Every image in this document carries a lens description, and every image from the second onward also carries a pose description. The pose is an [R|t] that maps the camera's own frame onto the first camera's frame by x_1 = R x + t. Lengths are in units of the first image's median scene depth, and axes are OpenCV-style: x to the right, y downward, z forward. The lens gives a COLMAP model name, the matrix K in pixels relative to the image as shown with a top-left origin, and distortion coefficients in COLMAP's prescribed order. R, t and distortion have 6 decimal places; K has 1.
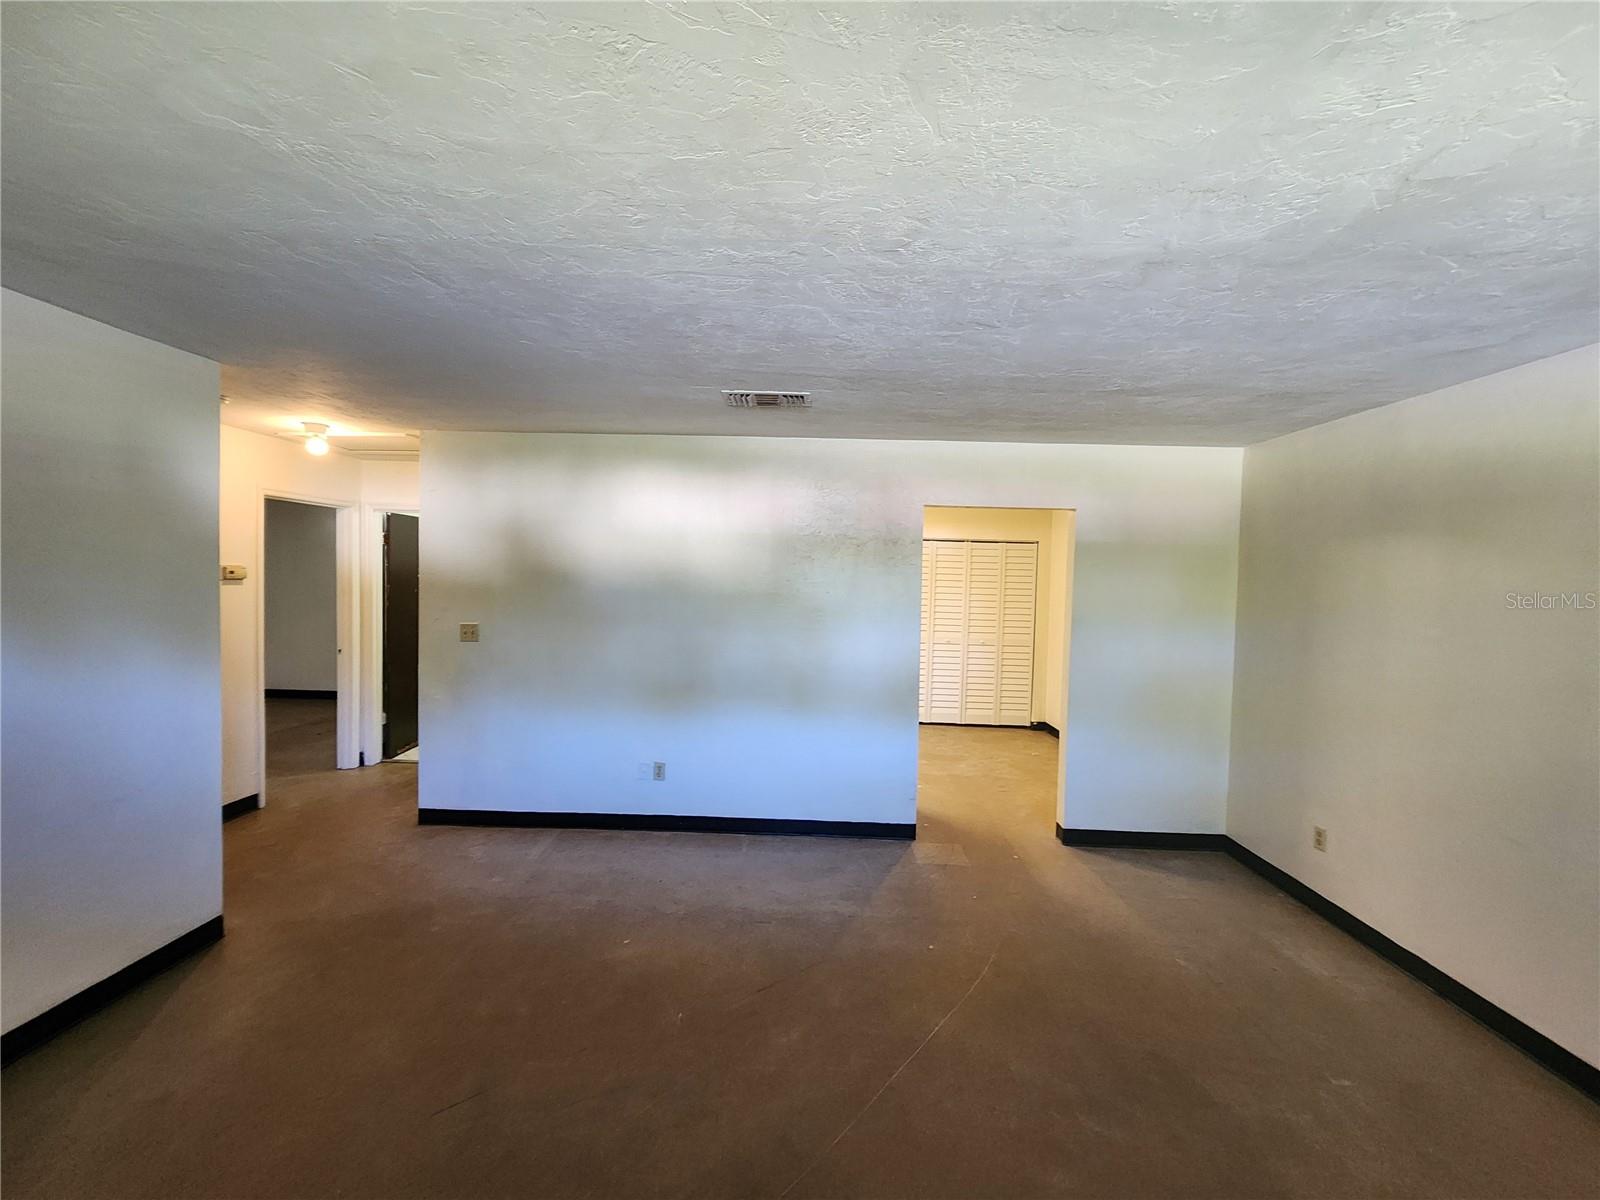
lens RADIAL K [[644.2, 0, 807.3], [0, 644.2, 596.0], [0, 0, 1]] dist [0.000565, -0.000077]
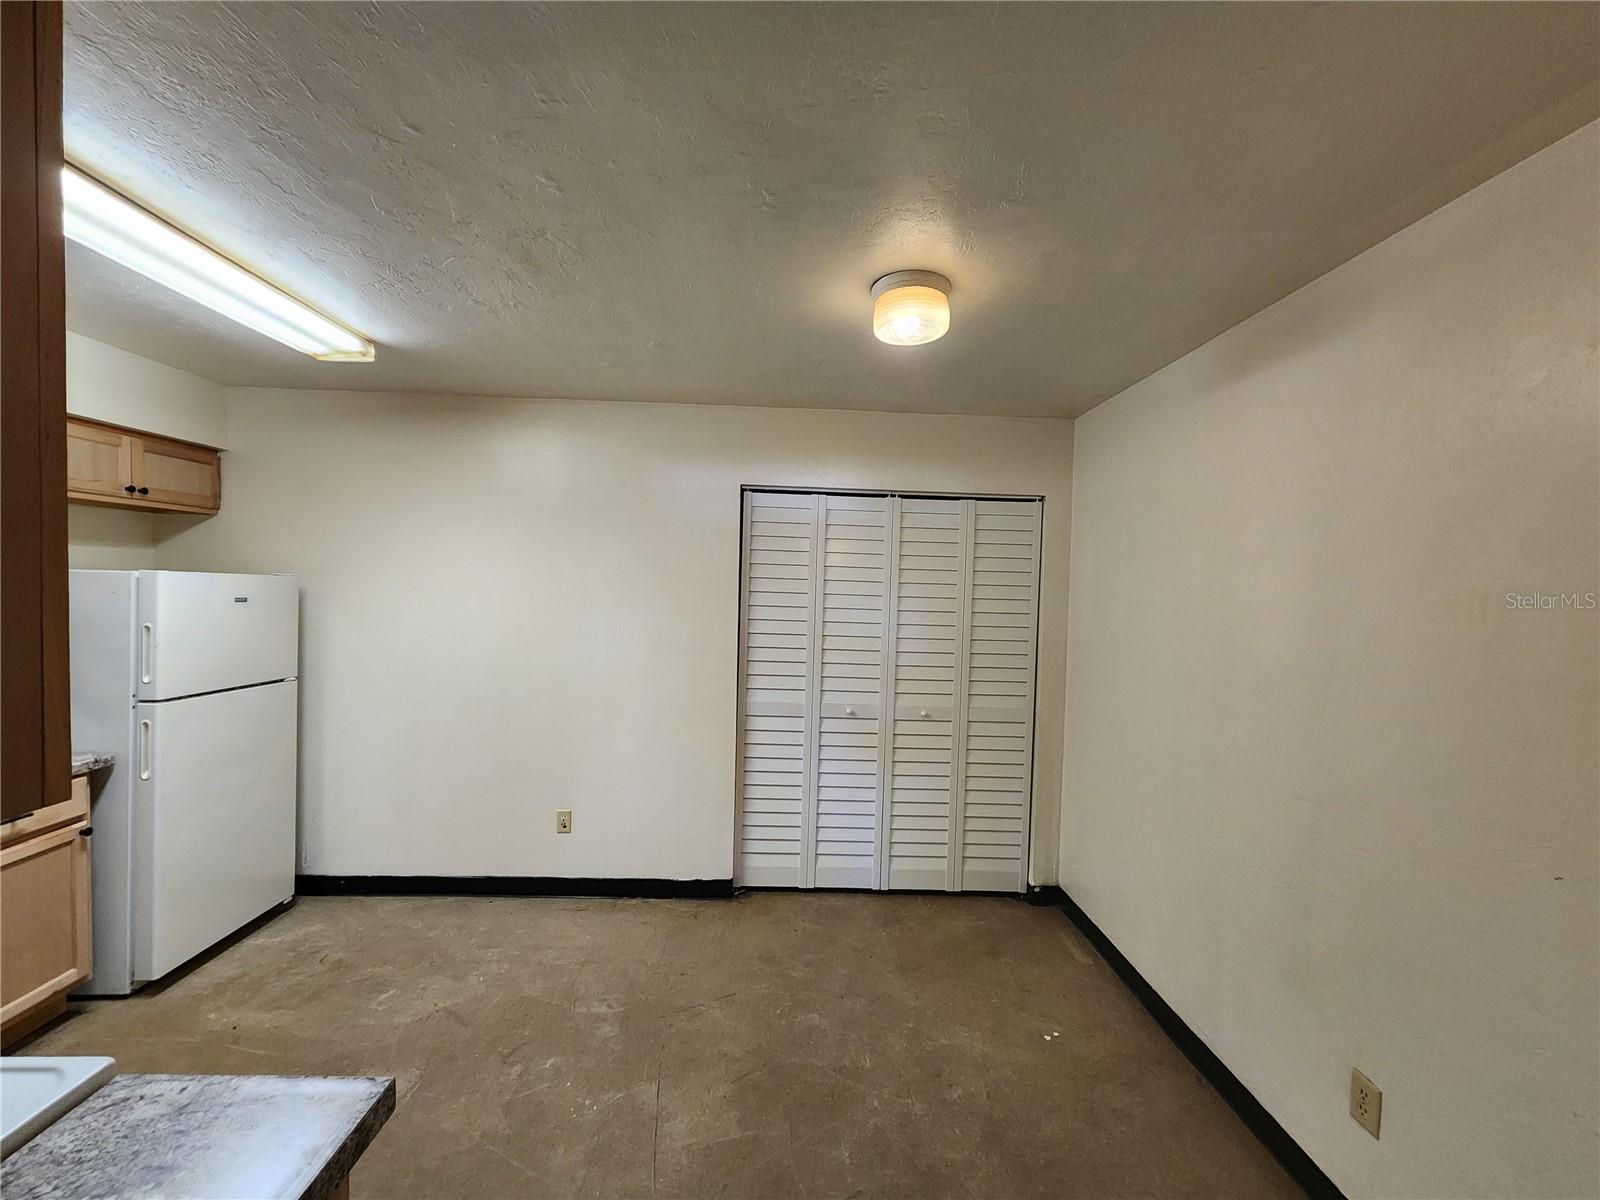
lens RADIAL K [[651.8, 0, 800.0], [0, 651.8, 600.0], [0, 0, 1]] dist [-0.000103, -0.000074]
pose [[0.998951, 0.001254, 0.045776, 0.160207], [-0.001839, 0.999917, 0.012739, -0.016531], [-0.045757, -0.012810, 0.998870, 0.536380]]
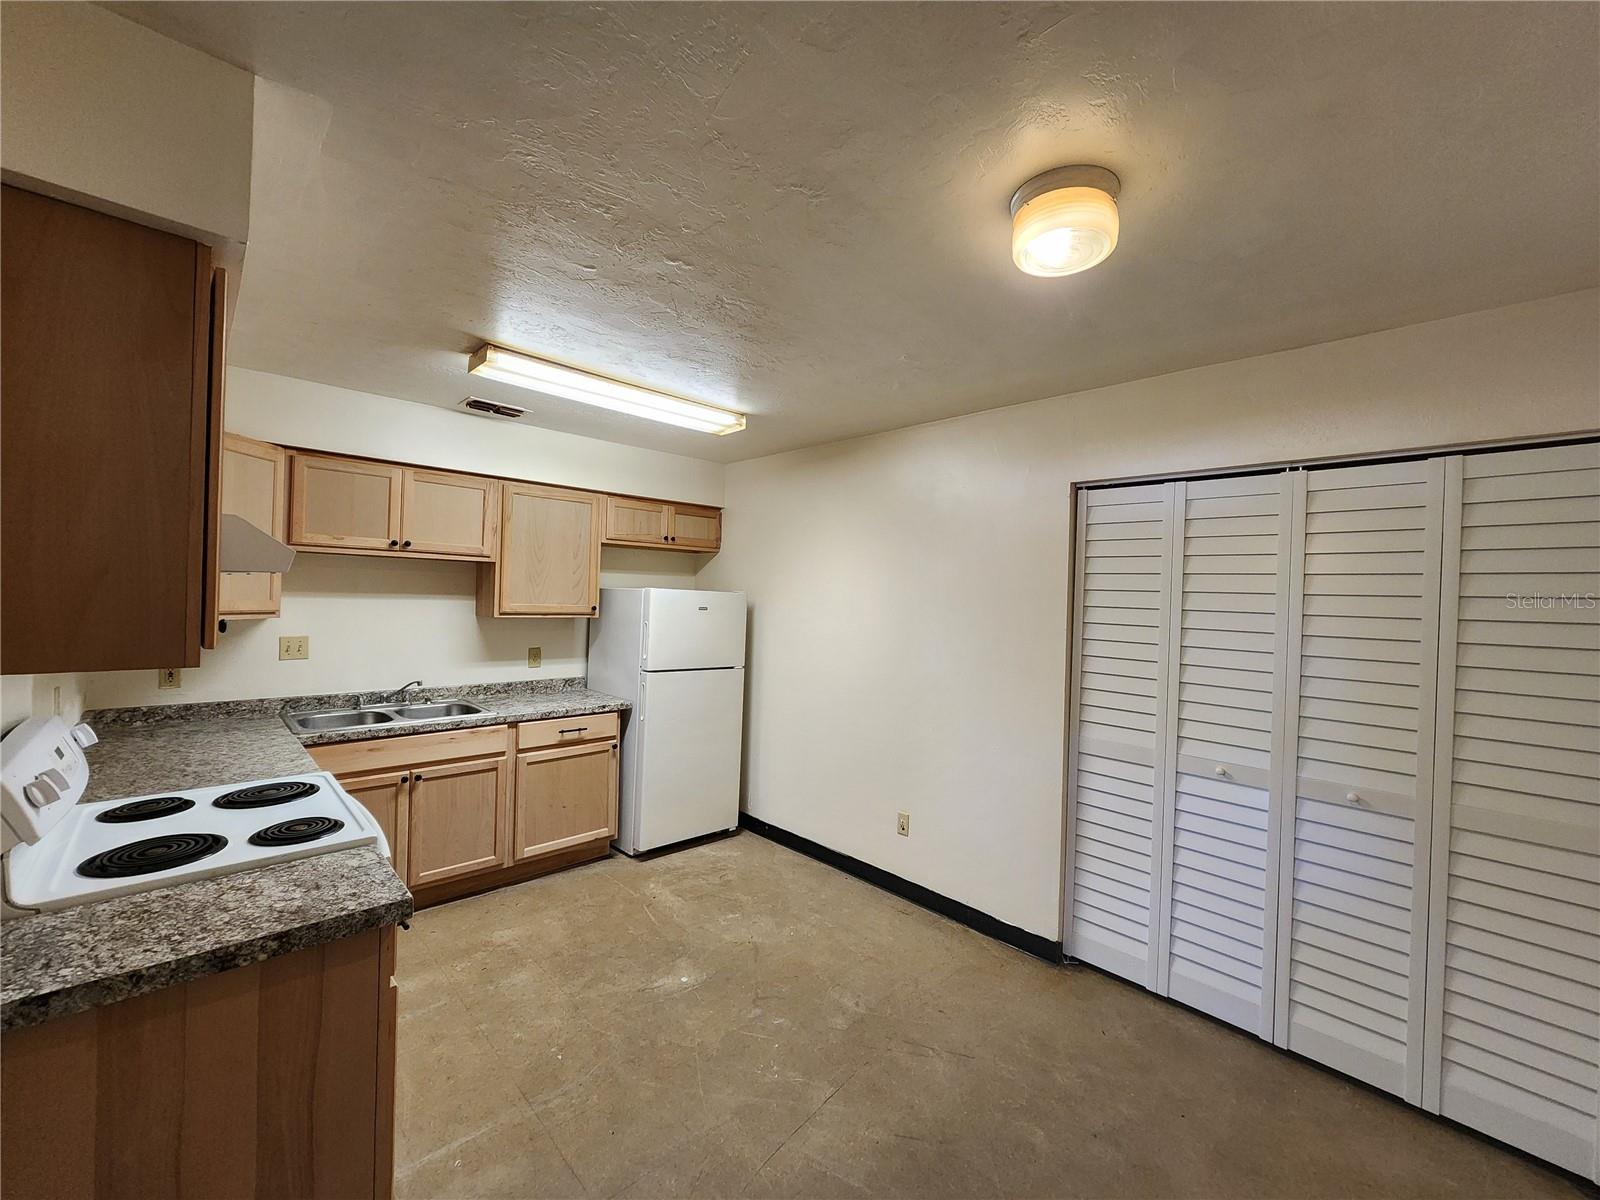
lens RADIAL K [[644.2, 0, 807.3], [0, 644.2, 596.0], [0, 0, 1]] dist [0.000565, -0.000077]
pose [[0.708727, -0.003983, -0.705472, 0.301833], [-0.020497, 0.999446, -0.026235, -0.009156], [0.705185, 0.033053, 0.708252, 0.606651]]
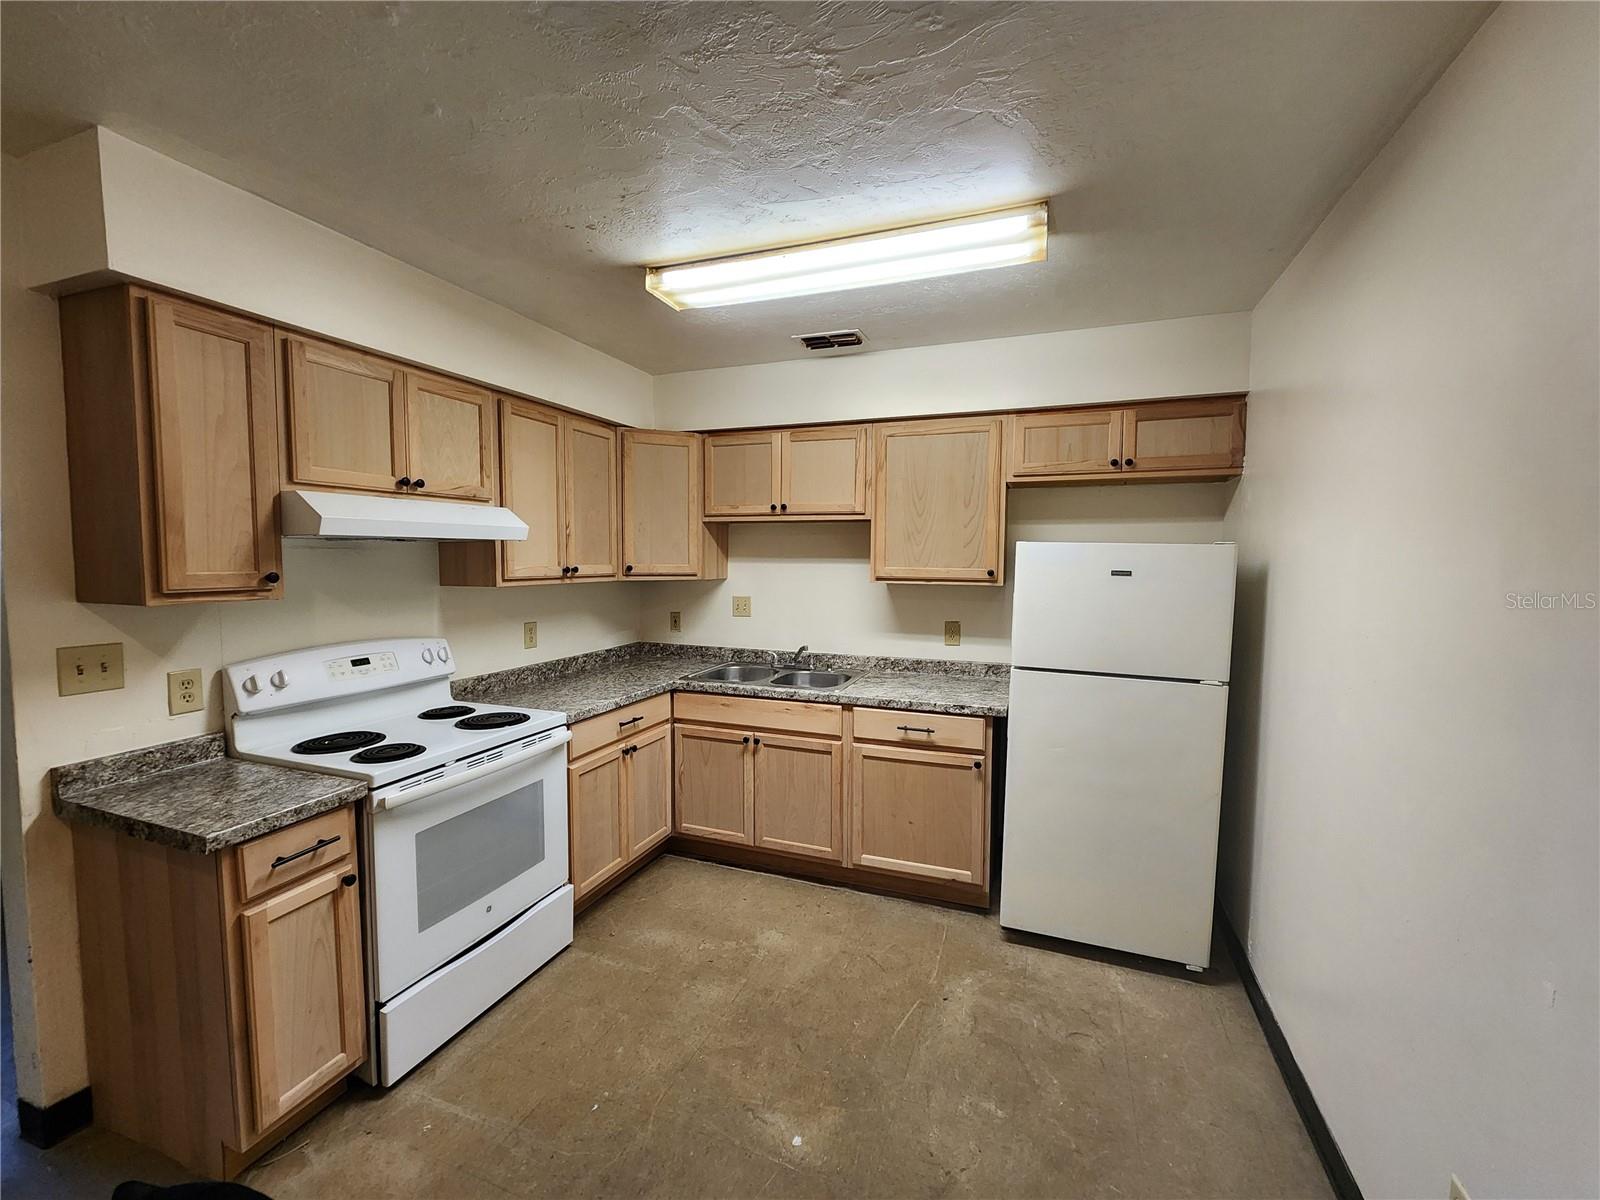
lens RADIAL K [[657.5, 0, 801.7], [0, 657.5, 595.7], [0, 0, 1]] dist [0.000090, -0.000011]
pose [[-0.333216, 0.035548, -0.942180, 0.214959], [-0.023079, 0.998682, 0.045842, -0.011338], [0.942568, 0.037020, -0.331957, 0.893957]]
